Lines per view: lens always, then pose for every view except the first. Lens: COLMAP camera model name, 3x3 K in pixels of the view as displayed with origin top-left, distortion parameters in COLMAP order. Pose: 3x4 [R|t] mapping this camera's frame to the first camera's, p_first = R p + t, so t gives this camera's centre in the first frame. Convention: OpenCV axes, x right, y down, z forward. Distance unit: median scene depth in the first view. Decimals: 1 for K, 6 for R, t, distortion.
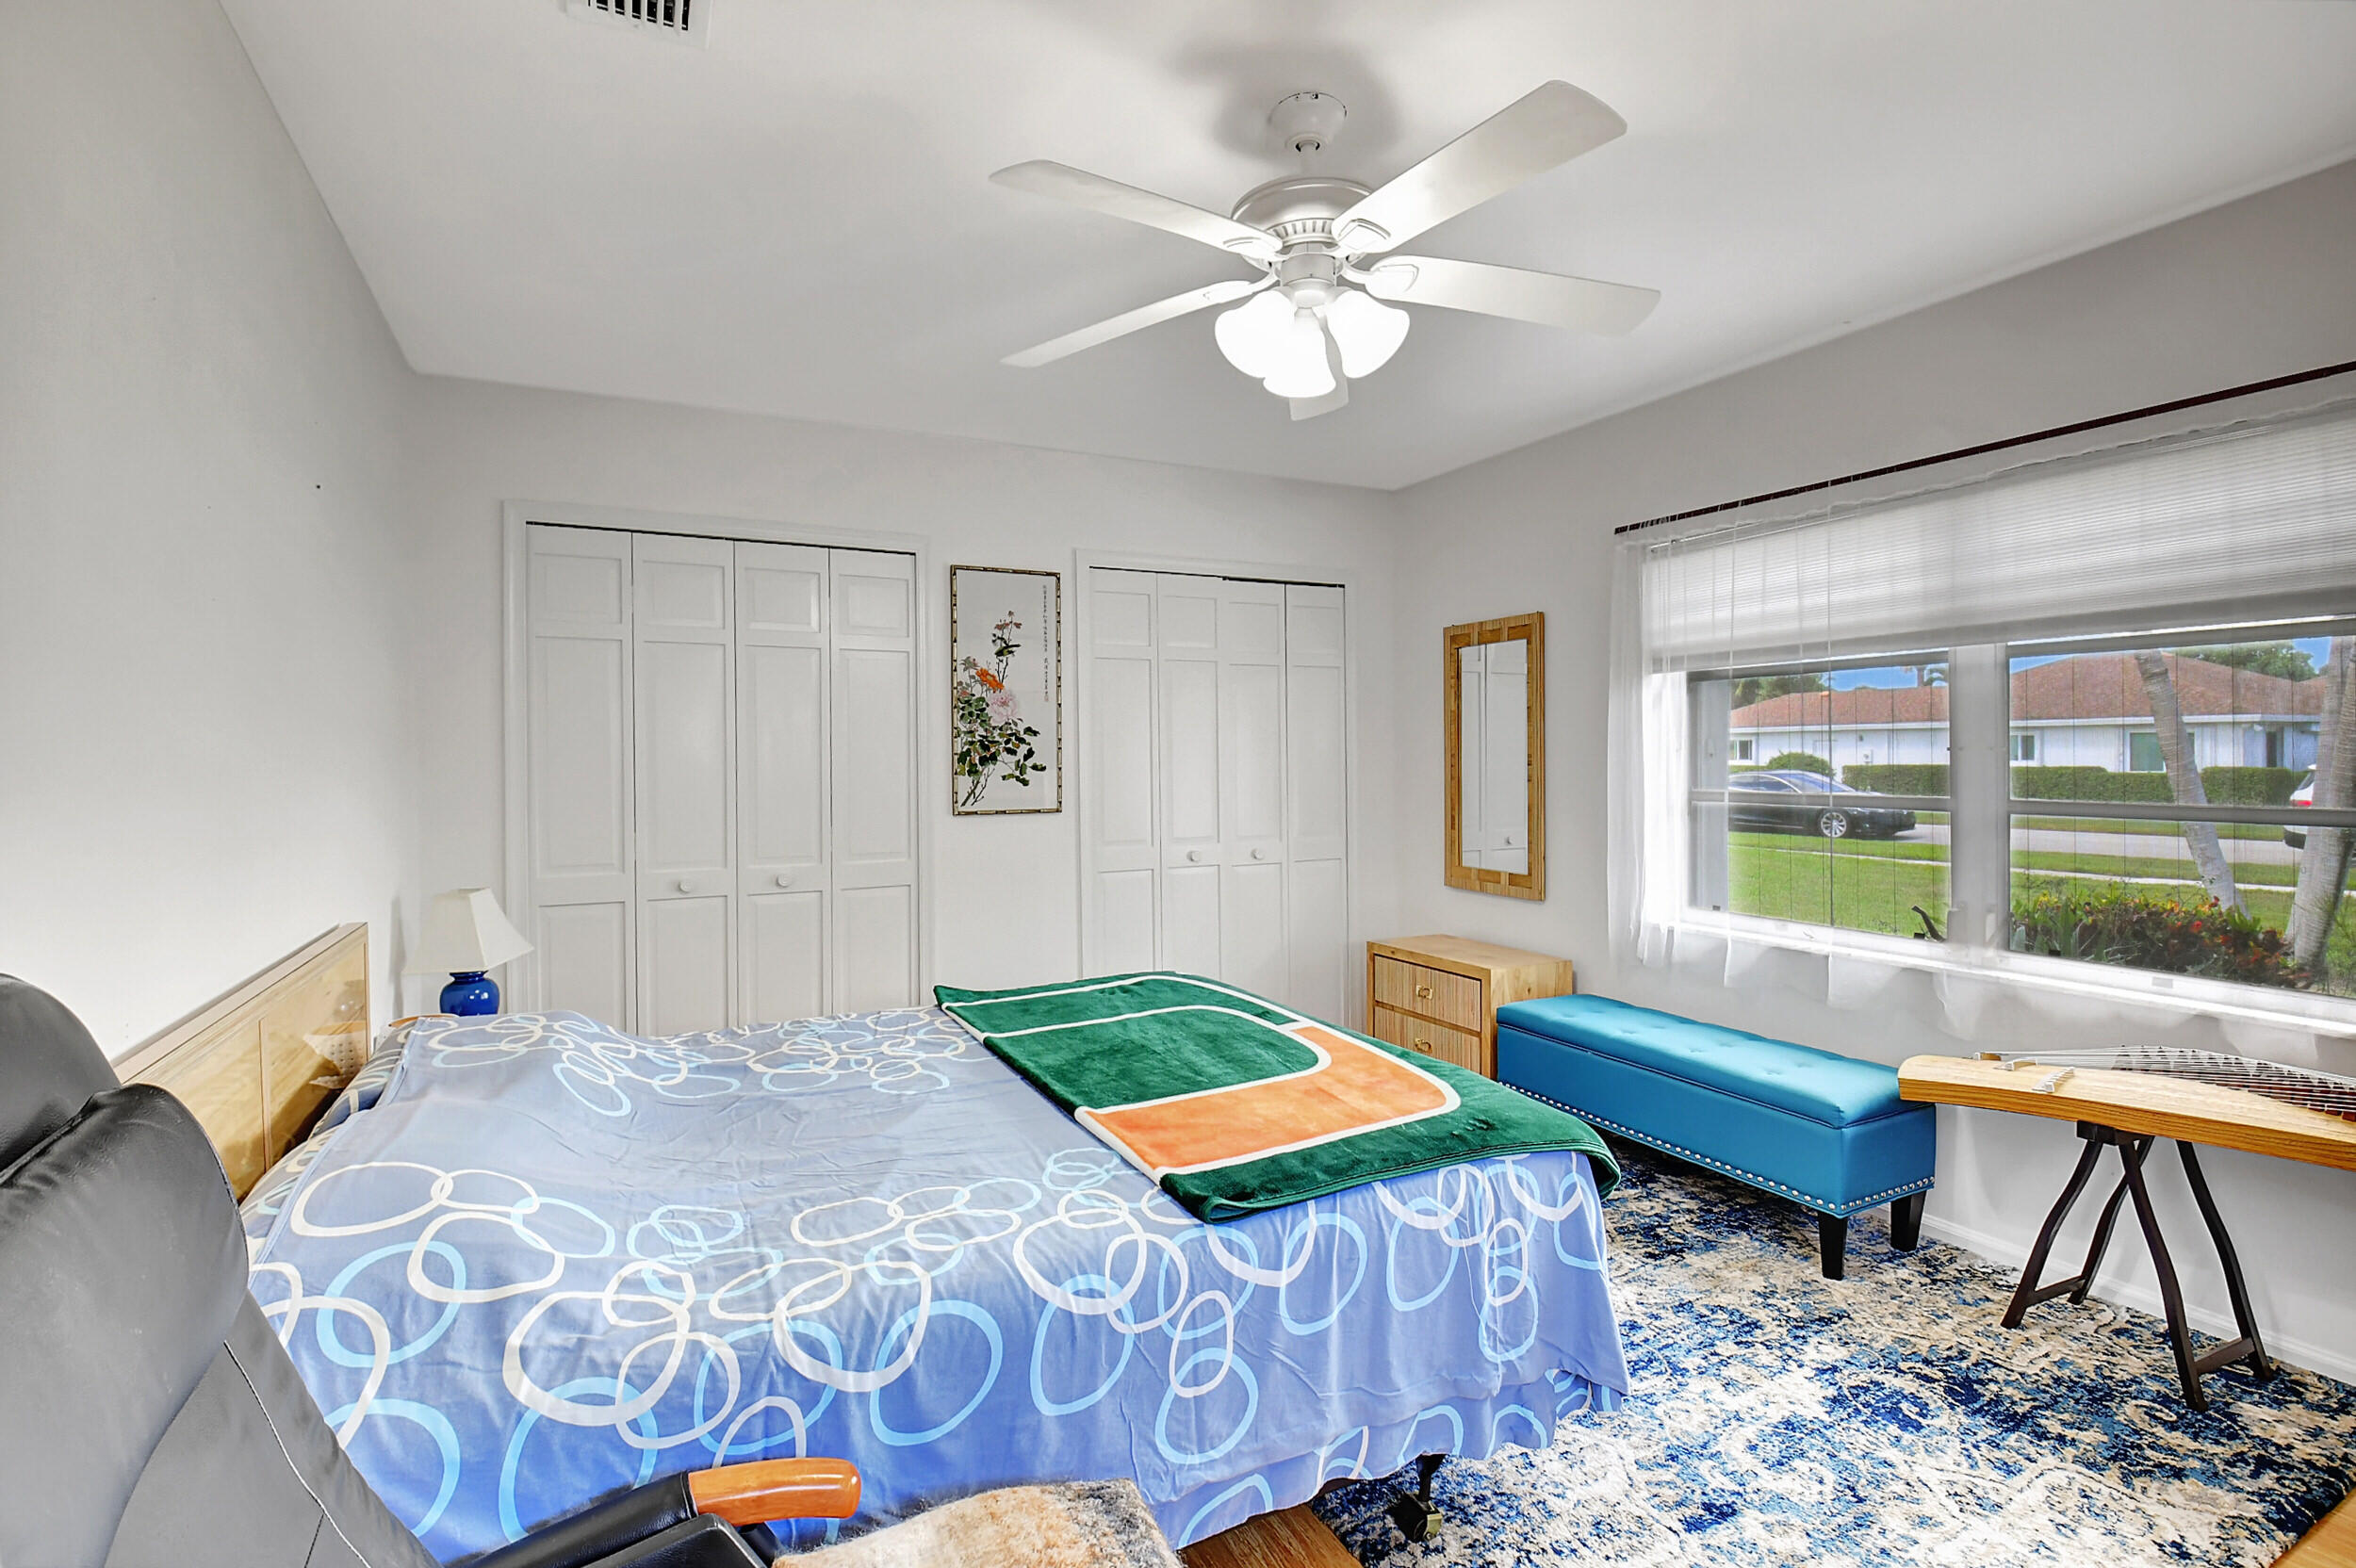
lens RADIAL K [[1083.9, 0, 1181.2], [0, 1083.9, 772.1], [0, 0, 1]] dist [-0.020681, -0.006199]
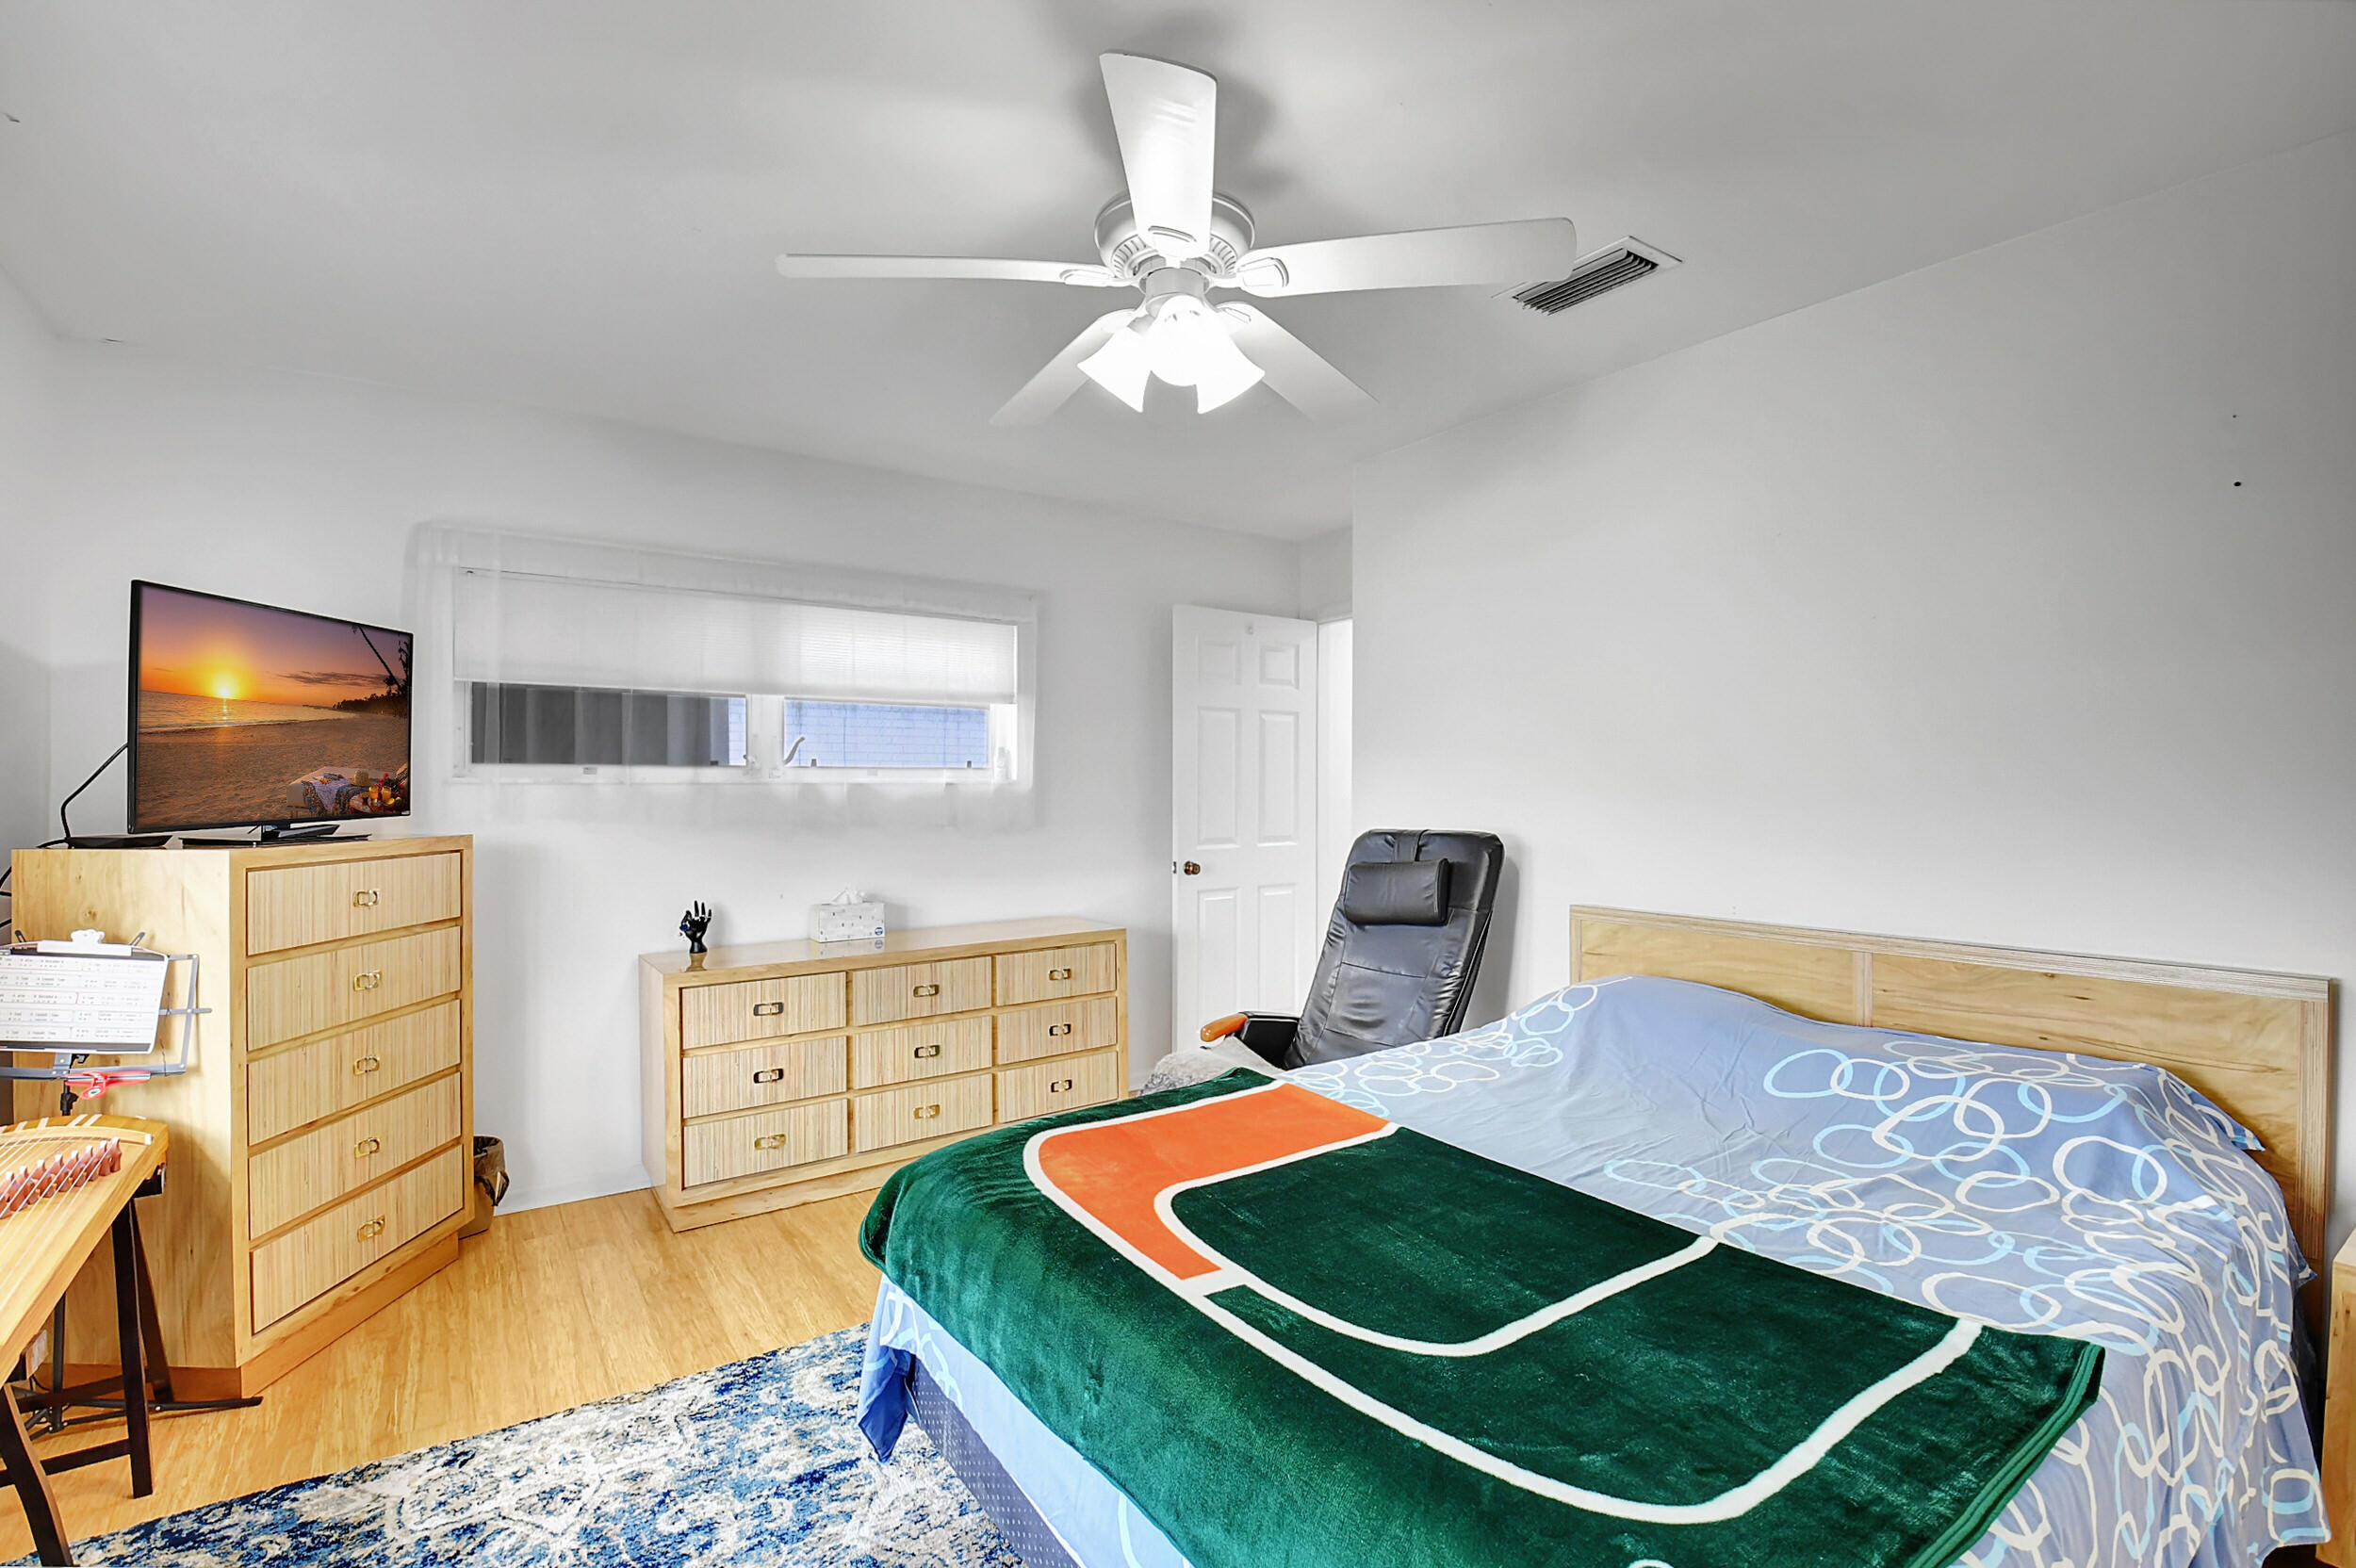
lens RADIAL K [[1083.9, 0, 1178.1], [0, 1083.9, 777.3], [0, 0, 1]] dist [-0.020681, -0.006199]
pose [[-0.991736, 0.010607, -0.127854, 0.261999], [0.009746, 0.999925, 0.007360, -0.034567], [0.127922, 0.006053, -0.991766, 2.124784]]
